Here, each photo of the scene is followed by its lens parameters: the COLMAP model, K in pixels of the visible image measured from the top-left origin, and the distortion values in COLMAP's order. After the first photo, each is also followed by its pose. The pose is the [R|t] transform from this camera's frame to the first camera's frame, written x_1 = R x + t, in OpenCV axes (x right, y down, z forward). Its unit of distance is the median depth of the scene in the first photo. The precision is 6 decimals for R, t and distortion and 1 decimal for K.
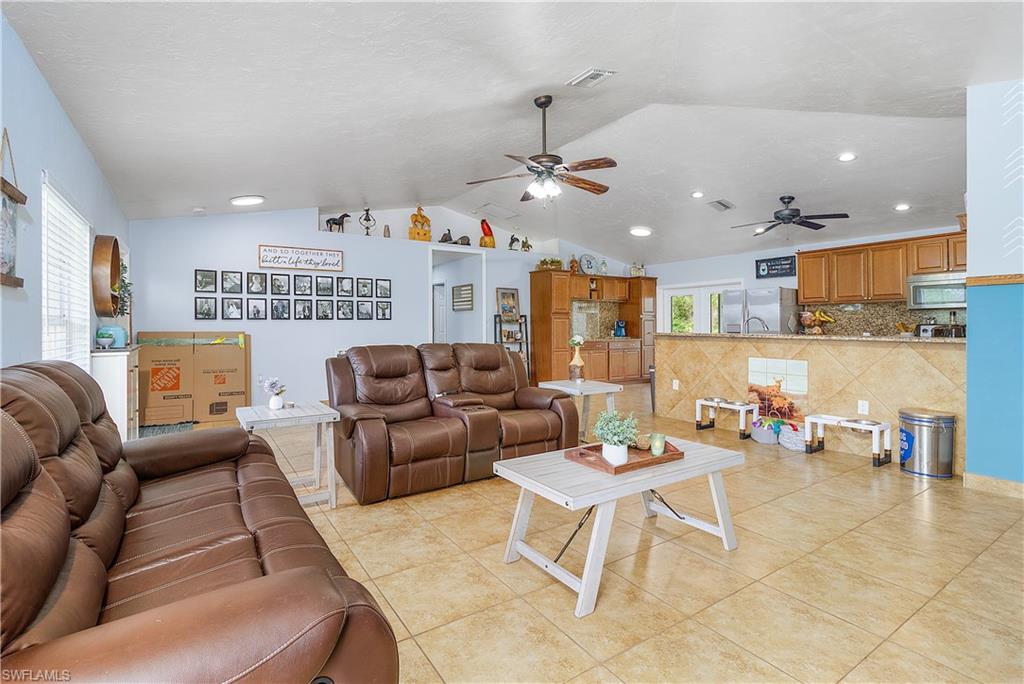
lens RADIAL K [[479.0, 0, 513.4], [0, 479.0, 319.7], [0, 0, 1]] dist [0.011892, -0.001157]
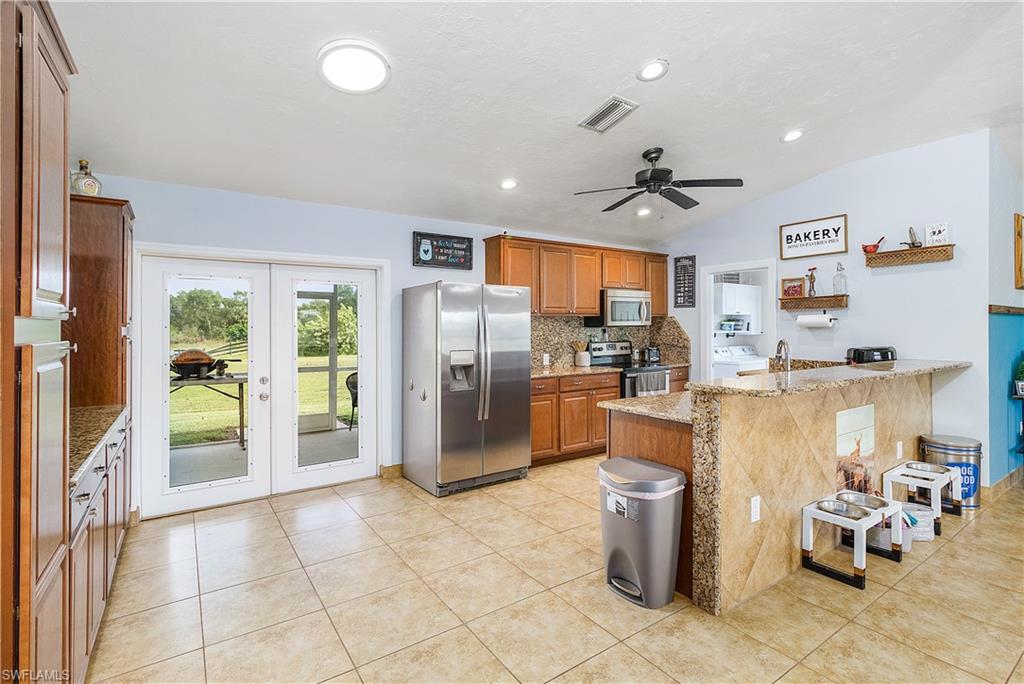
lens RADIAL K [[479.0, 0, 515.8], [0, 479.0, 327.7], [0, 0, 1]] dist [0.011892, -0.001157]
pose [[-0.007427, 0.001777, 0.999971, -0.050429], [-0.005461, 0.999983, -0.001818, -0.012660], [-0.999958, -0.005474, -0.007418, 0.897226]]
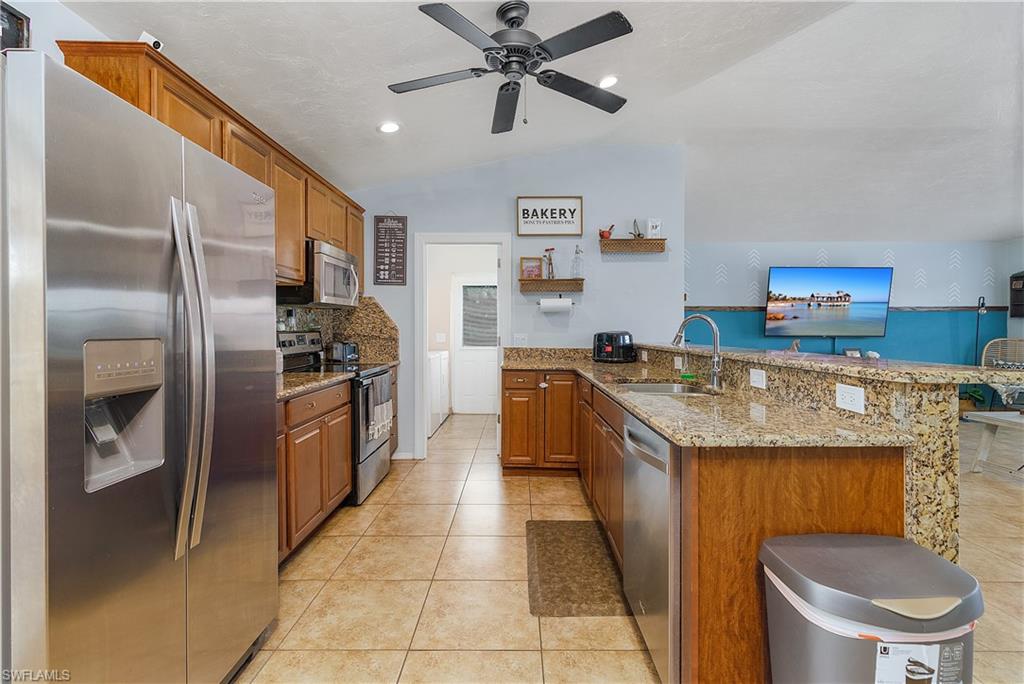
lens RADIAL K [[479.0, 0, 509.6], [0, 479.0, 323.9], [0, 0, 1]] dist [0.011892, -0.001157]
pose [[-0.821500, 0.008499, 0.570146, 0.266579], [-0.003327, 0.999800, -0.019698, 0.007853], [-0.570199, -0.018079, -0.821307, 1.001688]]
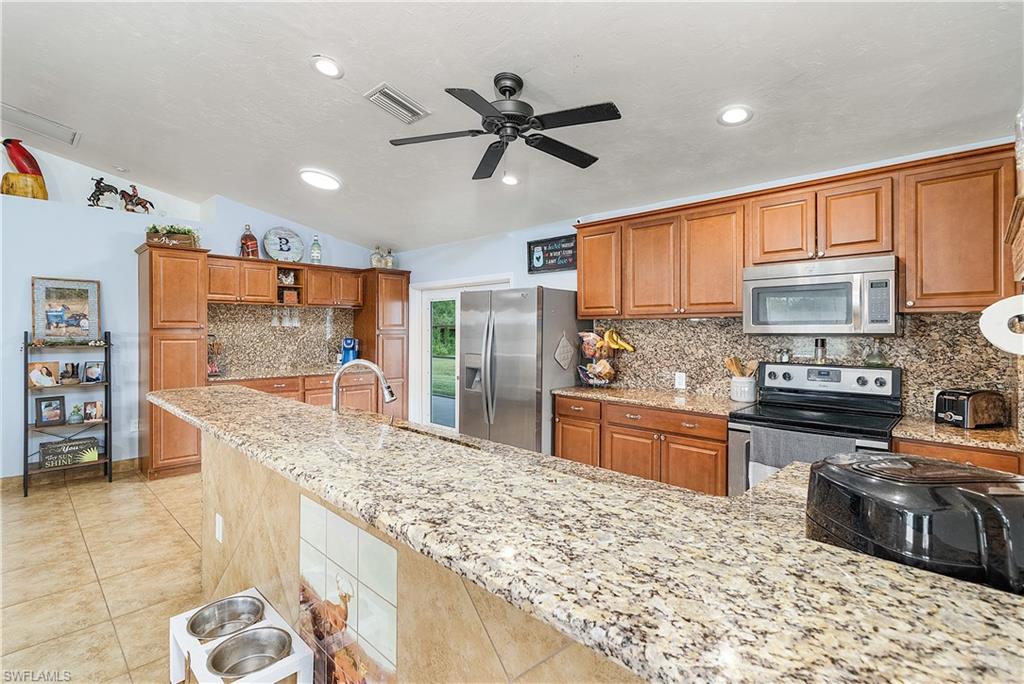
lens RADIAL K [[479.0, 0, 506.9], [0, 479.0, 332.0], [0, 0, 1]] dist [0.011892, -0.001157]
pose [[0.978896, 0.003668, 0.204327, 0.363444], [-0.007393, 0.999820, 0.017472, -0.023522], [-0.204226, -0.018614, 0.978747, 0.430598]]
